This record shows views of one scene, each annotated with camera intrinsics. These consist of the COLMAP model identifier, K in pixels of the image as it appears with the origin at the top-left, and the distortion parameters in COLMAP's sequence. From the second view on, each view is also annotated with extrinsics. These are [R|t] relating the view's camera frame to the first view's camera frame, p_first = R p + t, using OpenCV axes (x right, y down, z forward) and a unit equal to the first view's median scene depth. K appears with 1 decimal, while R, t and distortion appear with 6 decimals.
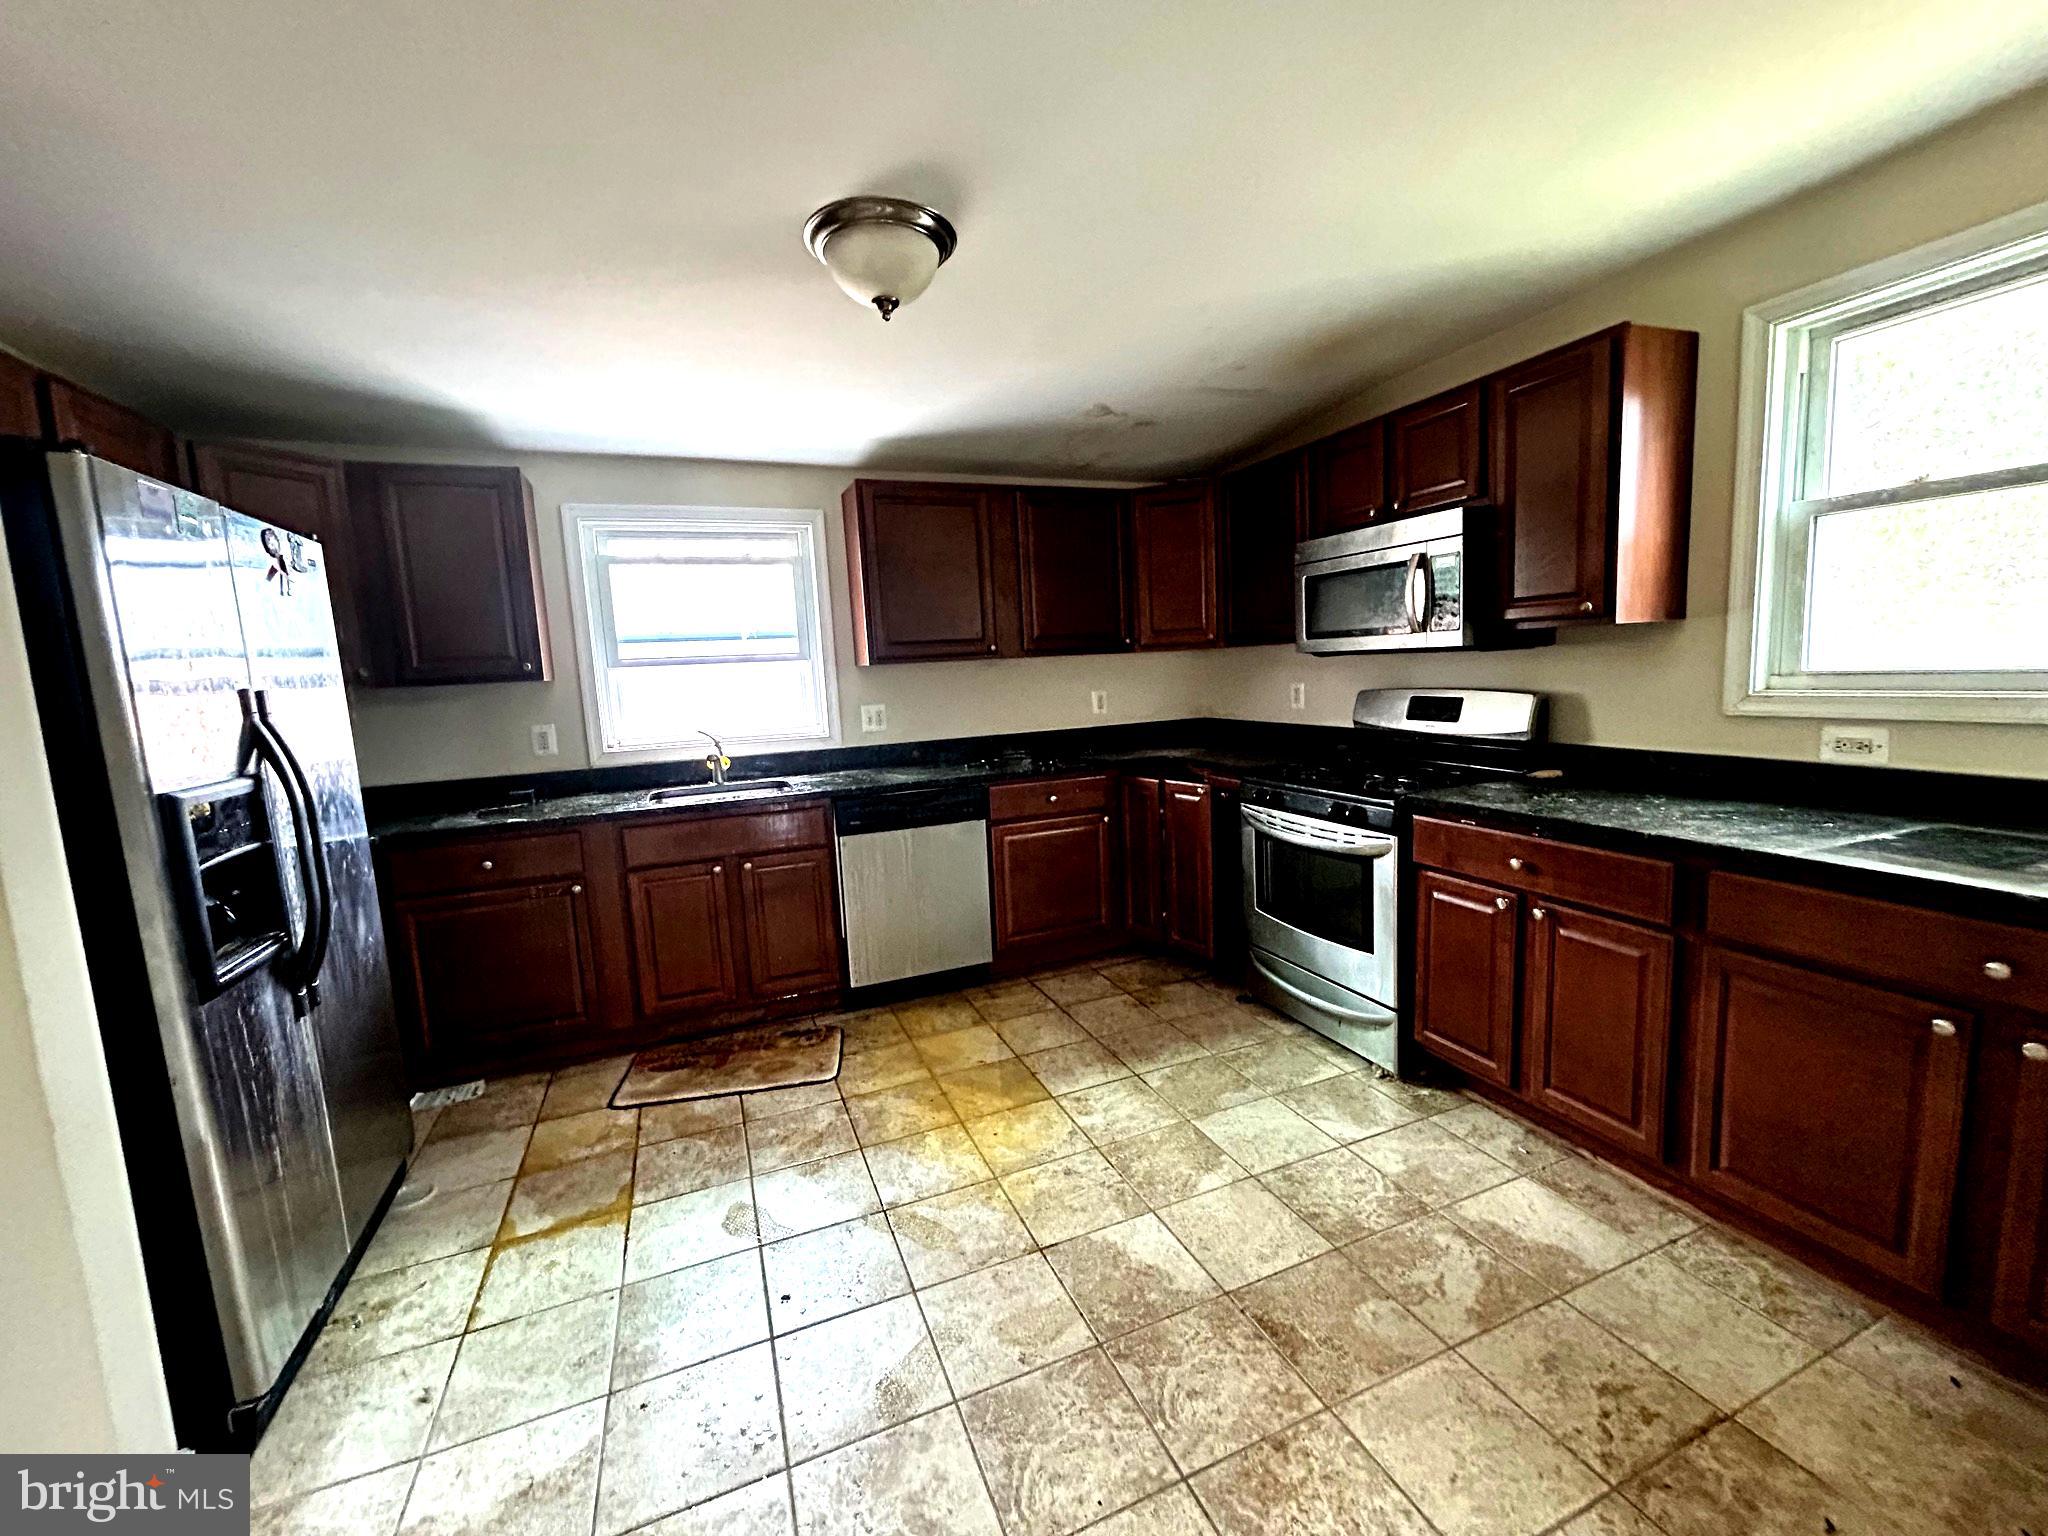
lens RADIAL K [[820.0, 0, 1015.2], [0, 820.0, 771.6], [0, 0, 1]] dist [-0.059084, -0.000367]
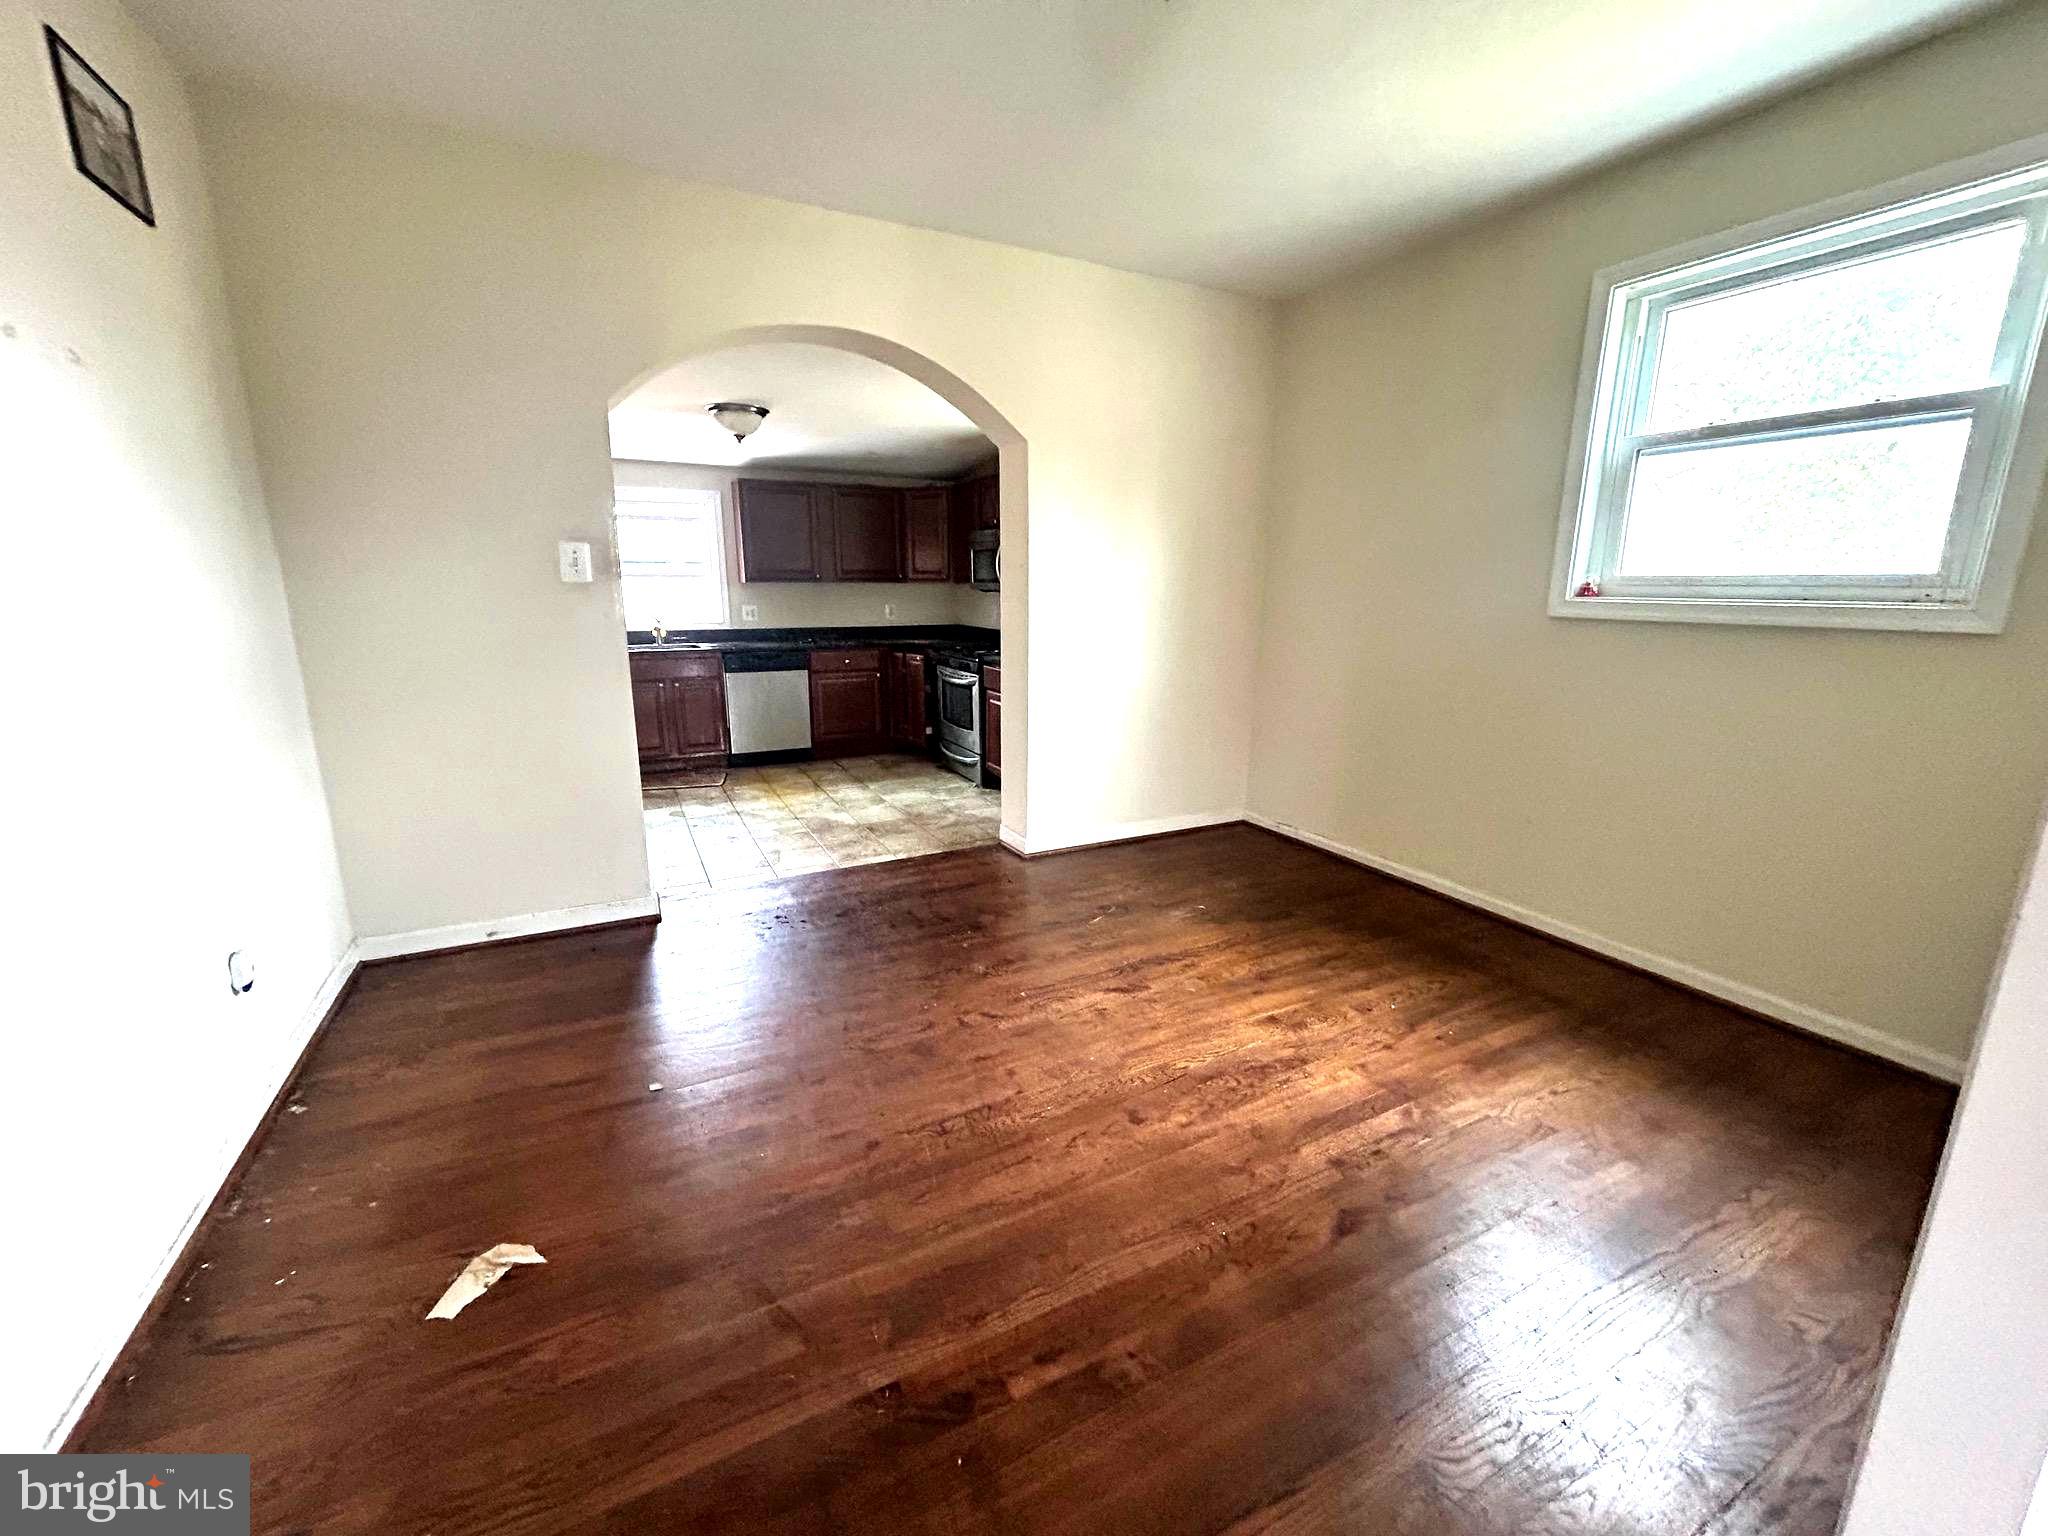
lens RADIAL K [[827.0, 0, 1026.4], [0, 827.0, 771.3], [0, 0, 1]] dist [-0.002111, -0.000928]
pose [[0.993290, 0.029740, 0.111758, 0.271270], [-0.040688, 0.994453, 0.096989, 0.089634], [-0.108254, -0.100886, 0.988991, -1.004624]]
